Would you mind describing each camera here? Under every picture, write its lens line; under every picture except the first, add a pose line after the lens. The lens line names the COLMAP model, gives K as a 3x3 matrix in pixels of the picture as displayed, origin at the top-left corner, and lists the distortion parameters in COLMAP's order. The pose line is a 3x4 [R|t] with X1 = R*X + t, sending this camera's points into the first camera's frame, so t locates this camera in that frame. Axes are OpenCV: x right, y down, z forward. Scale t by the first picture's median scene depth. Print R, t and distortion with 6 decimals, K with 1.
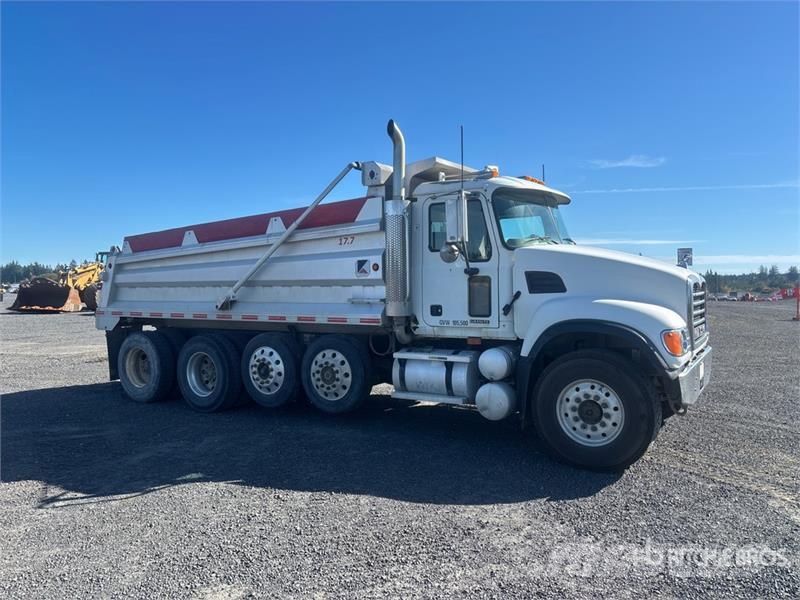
lens RADIAL K [[571.0, 0, 400.0], [0, 571.0, 300.0], [0, 0, 1]] dist [0.081577, -0.001877]
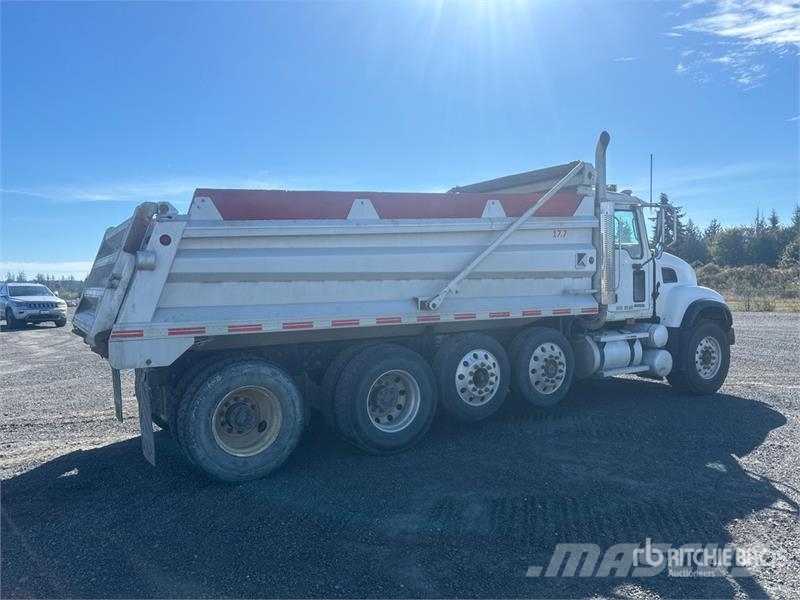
lens RADIAL K [[587.1, 0, 400.0], [0, 587.1, 300.0], [0, 0, 1]] dist [0.070595, -0.080818]
pose [[0.471861, -0.025462, 0.881305, -1.121549], [0.032917, 0.999395, 0.011250, -0.006276], [-0.881058, 0.023702, 0.472414, 0.732795]]
